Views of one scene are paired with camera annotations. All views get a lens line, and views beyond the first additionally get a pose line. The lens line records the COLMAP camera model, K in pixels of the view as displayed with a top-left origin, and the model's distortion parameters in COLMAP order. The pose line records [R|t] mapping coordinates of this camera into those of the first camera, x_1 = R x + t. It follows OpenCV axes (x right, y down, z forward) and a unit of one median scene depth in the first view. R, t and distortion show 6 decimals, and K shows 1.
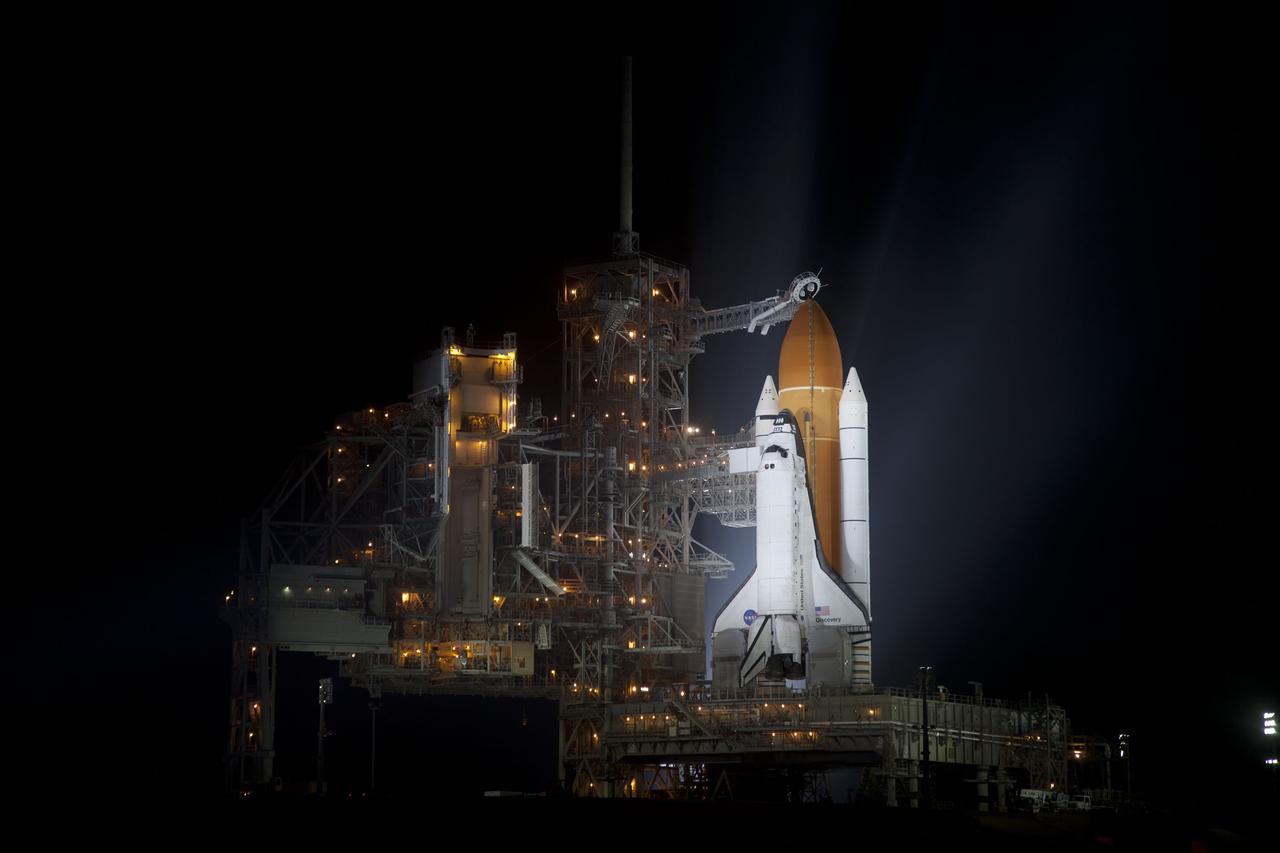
lens RADIAL K [[3197.8, 0, 648.3], [0, 3197.8, 431.2], [0, 0, 1]] dist [0.535792, -0.023415]
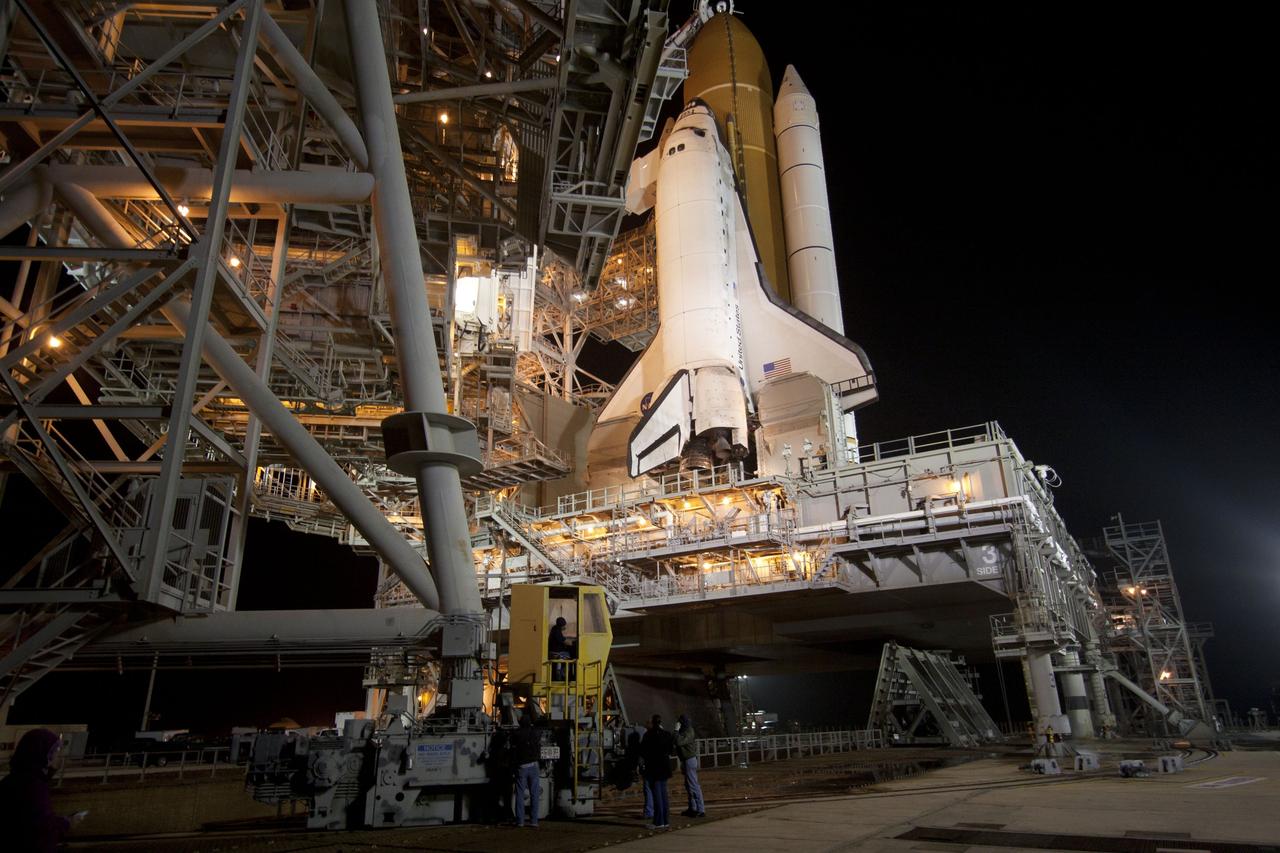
lens RADIAL K [[828.2, 0, 640.0], [0, 828.2, 426.5], [0, 0, 1]] dist [-0.009335, 0.000049]
pose [[0.999748, -0.019104, 0.011825, 0.028234], [0.021158, 0.977587, -0.209465, 0.096541], [-0.007558, 0.209662, 0.977745, 0.862291]]
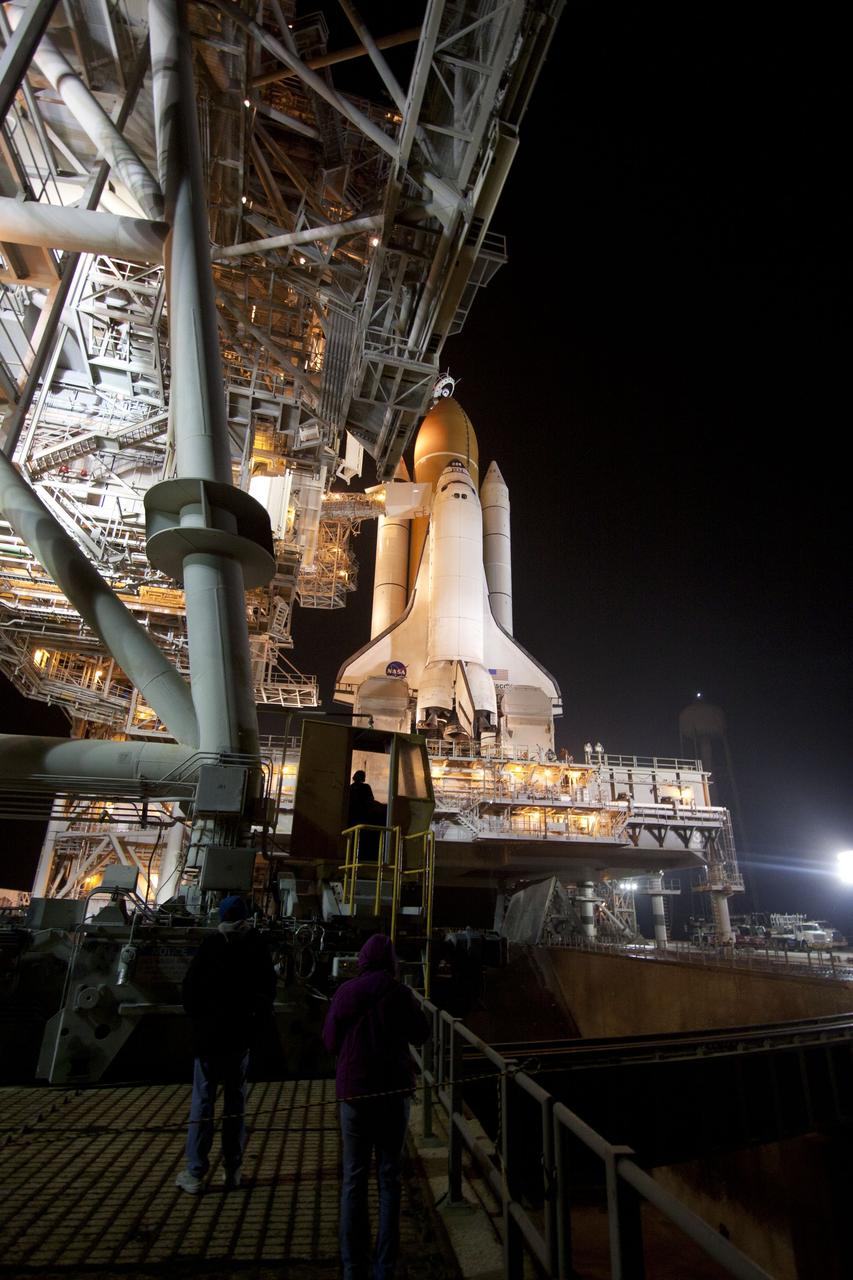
lens RADIAL K [[671.2, 0, 430.4], [0, 671.2, 643.1], [0, 0, 1]] dist [-0.009470, 0.000149]
pose [[0.767188, 0.266075, 0.583633, -0.060842], [-0.113980, 0.951974, -0.284172, 0.099203], [-0.631214, 0.151491, 0.760670, 0.883094]]
